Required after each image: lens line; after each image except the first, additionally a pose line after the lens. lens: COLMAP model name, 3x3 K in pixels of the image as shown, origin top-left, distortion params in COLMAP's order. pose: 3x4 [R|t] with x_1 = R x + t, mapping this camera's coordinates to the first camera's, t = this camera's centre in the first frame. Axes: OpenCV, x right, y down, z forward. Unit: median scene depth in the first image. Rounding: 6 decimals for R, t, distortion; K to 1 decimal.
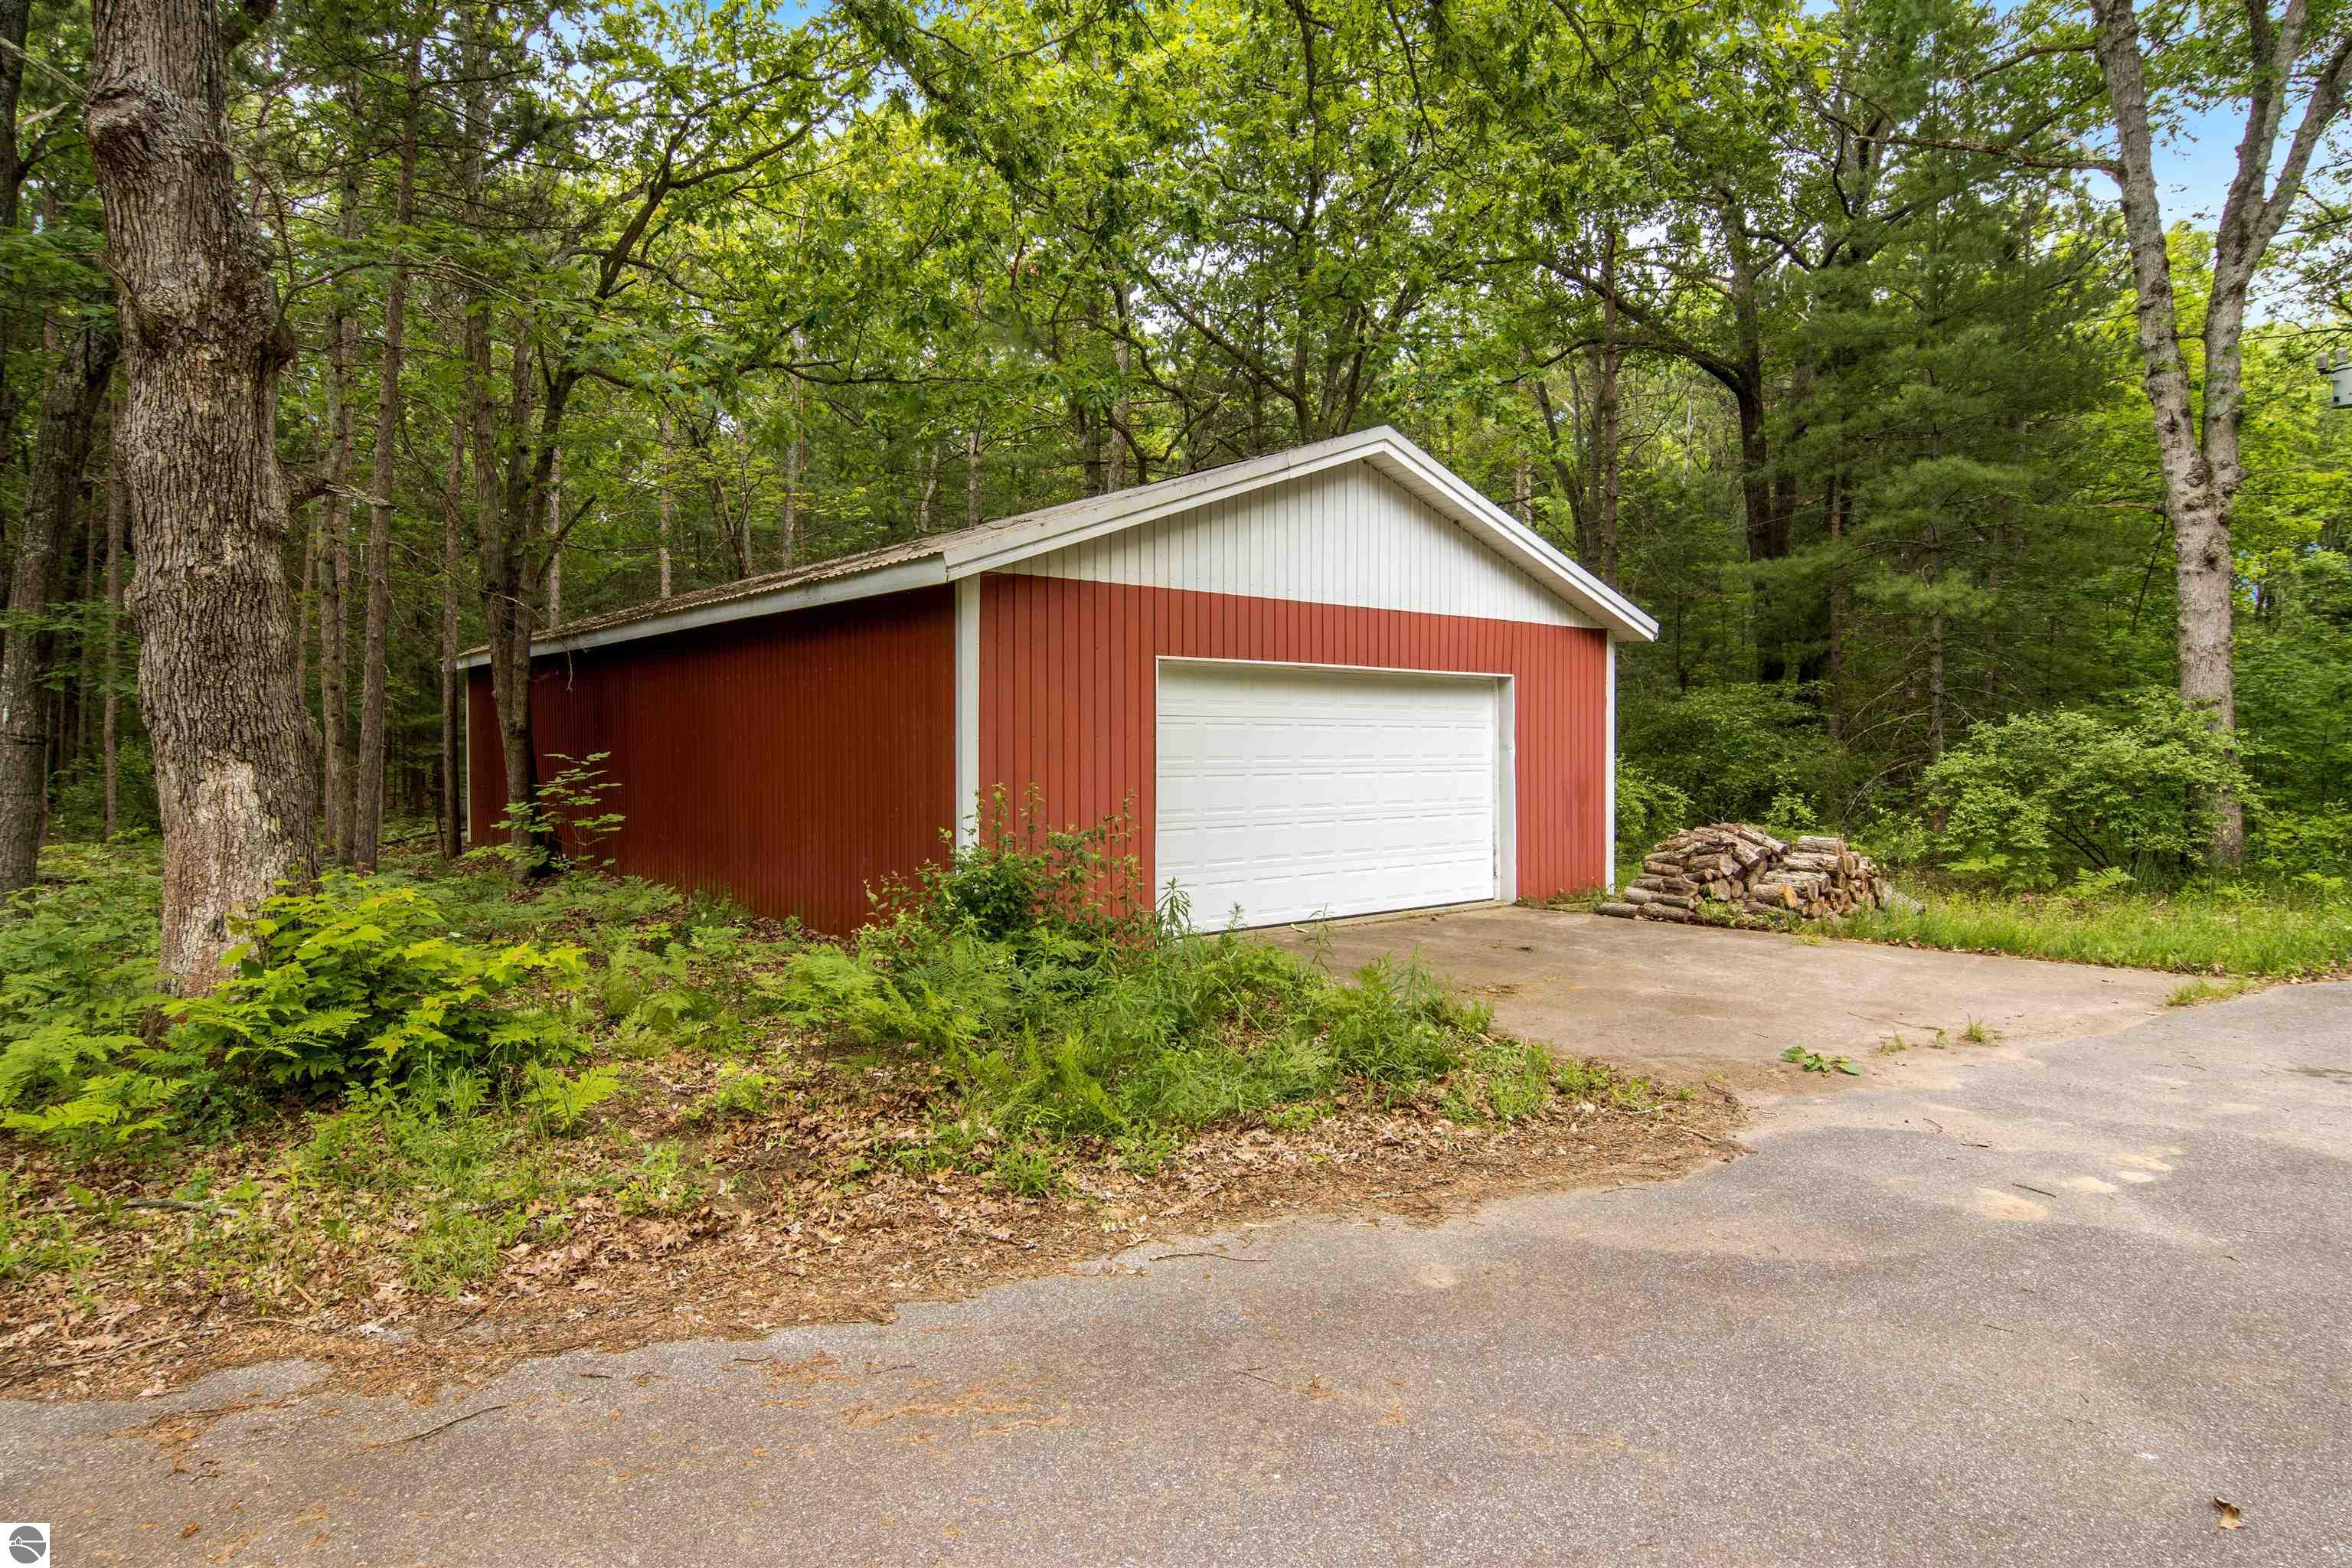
lens RADIAL K [[1386.2, 0, 1176.0], [0, 1386.2, 784.0], [0, 0, 1]] dist [-0.001718, -0.000351]
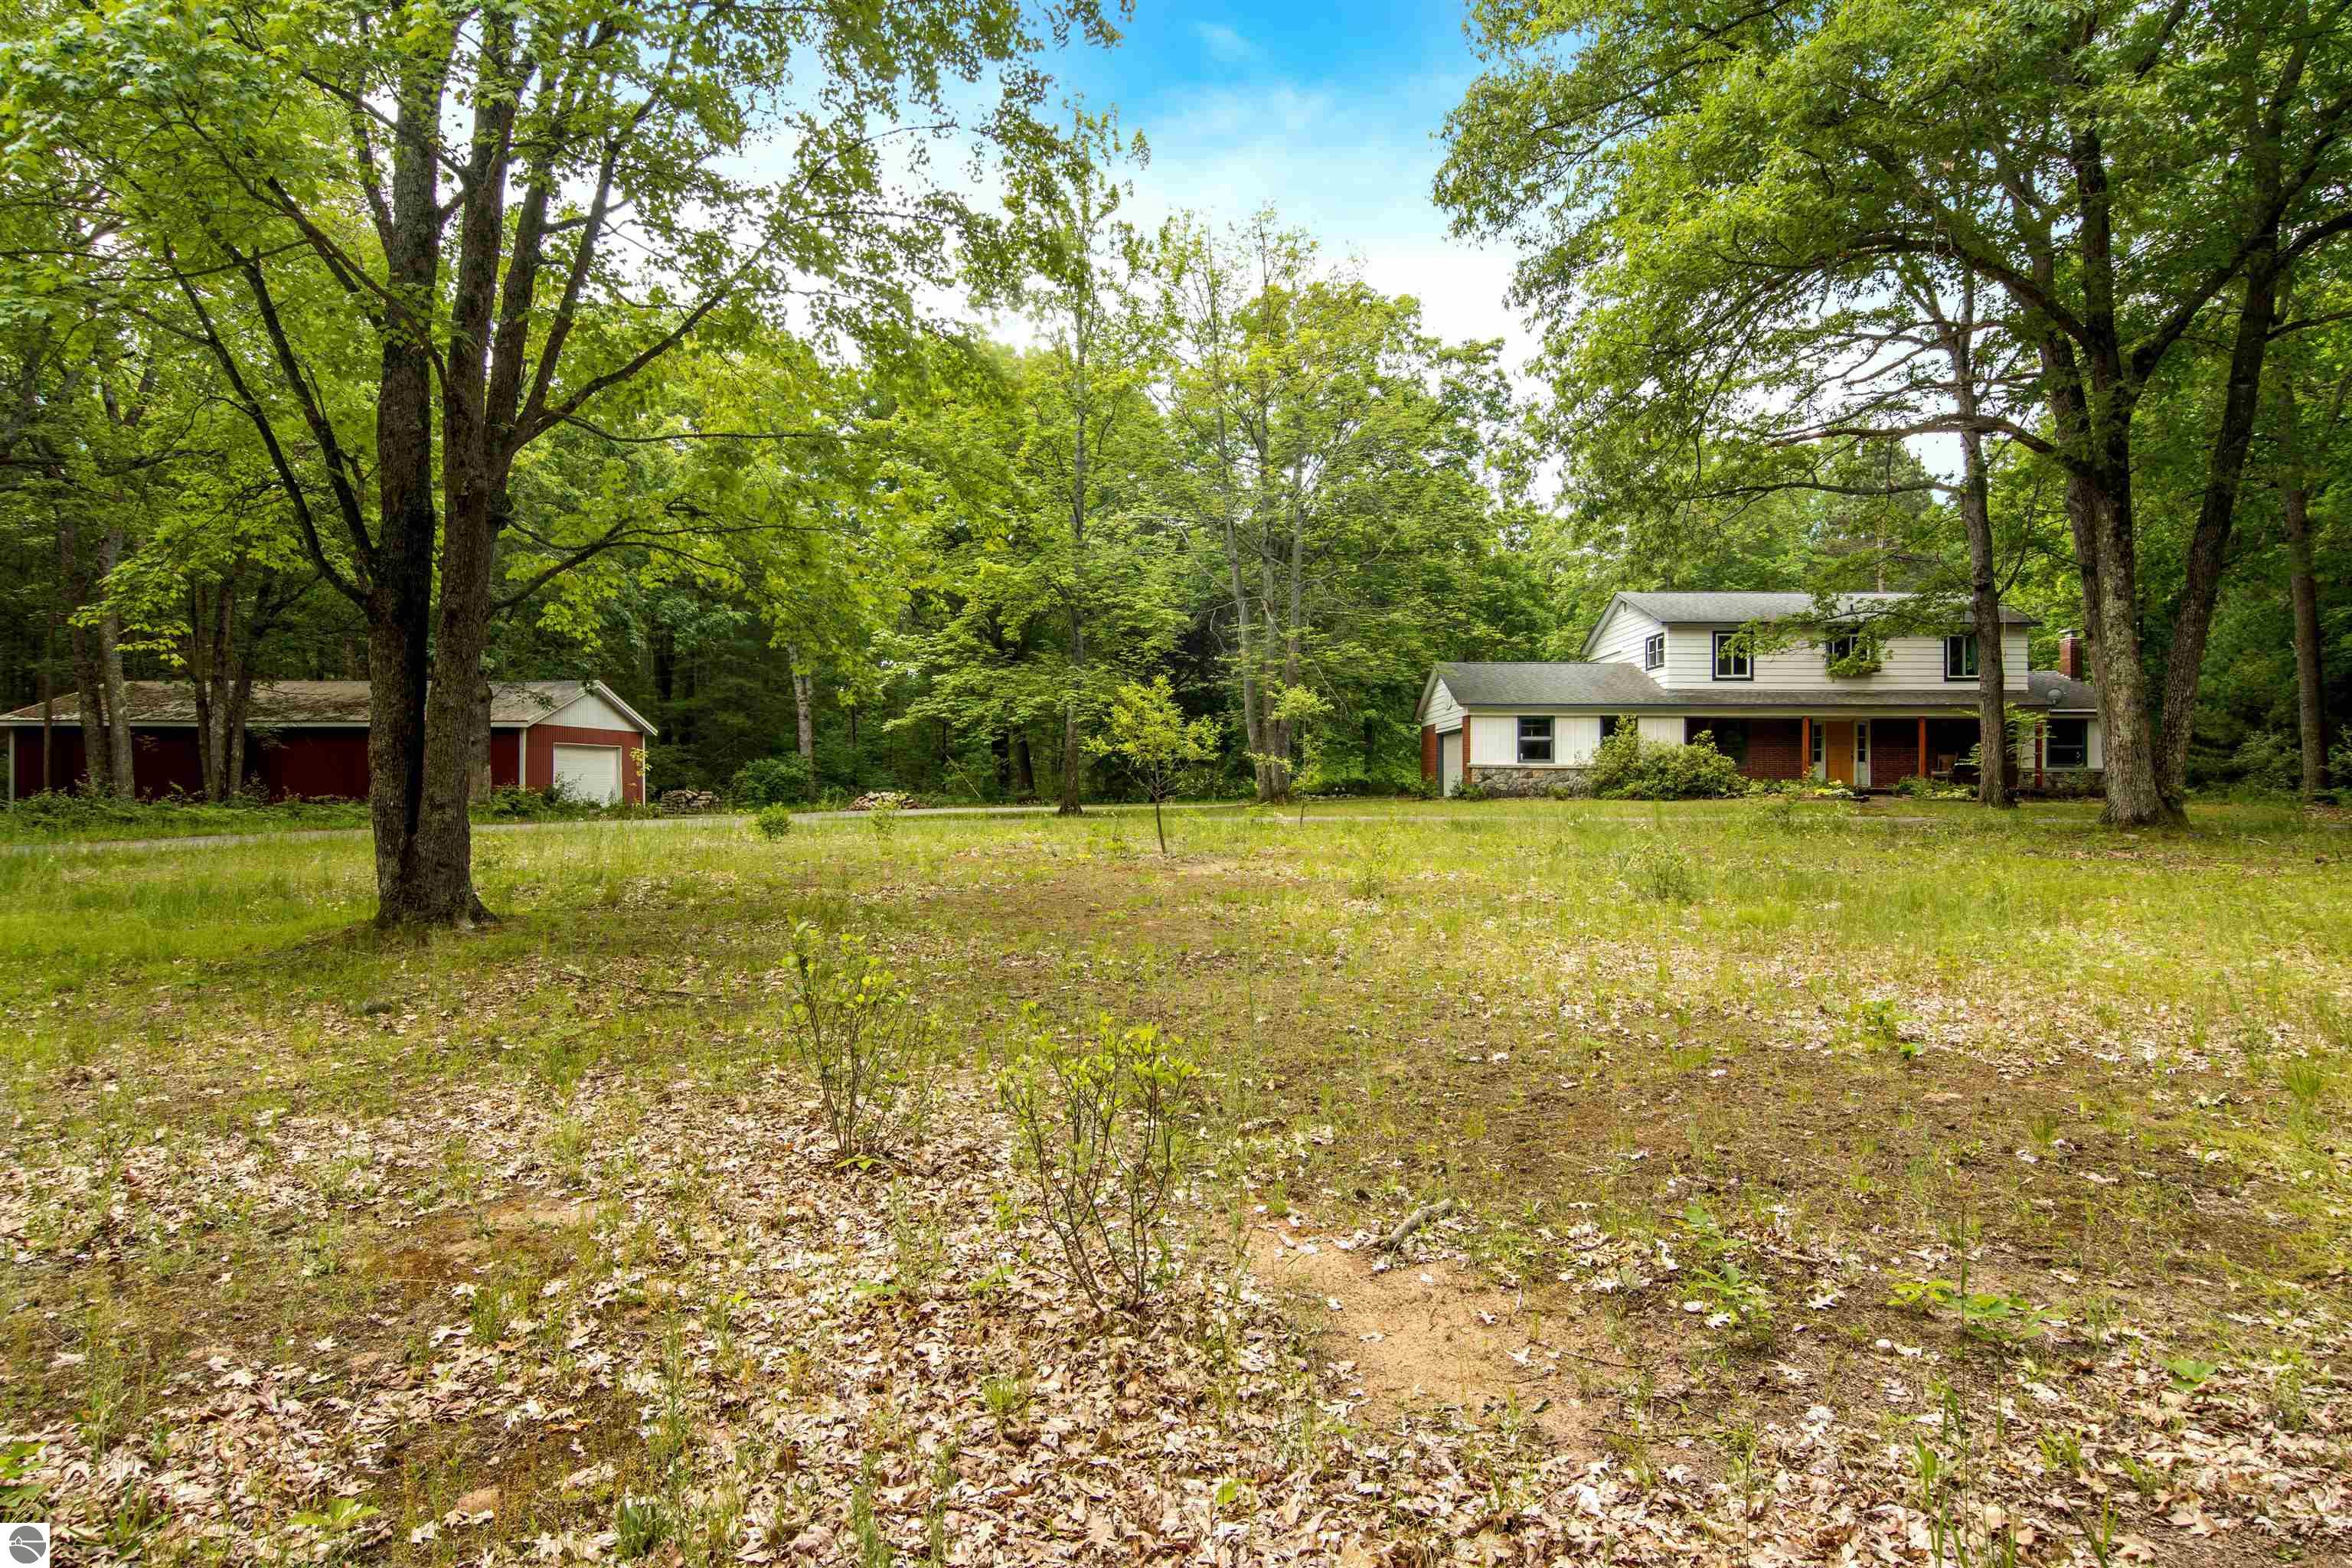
lens RADIAL K [[1386.2, 0, 1176.0], [0, 1386.2, 784.0], [0, 0, 1]] dist [-0.001718, -0.000351]
pose [[0.685359, 0.002290, 0.728202, -1.241823], [0.002742, 0.999980, -0.005725, 0.035720], [-0.728200, 0.005920, 0.685339, -2.219408]]
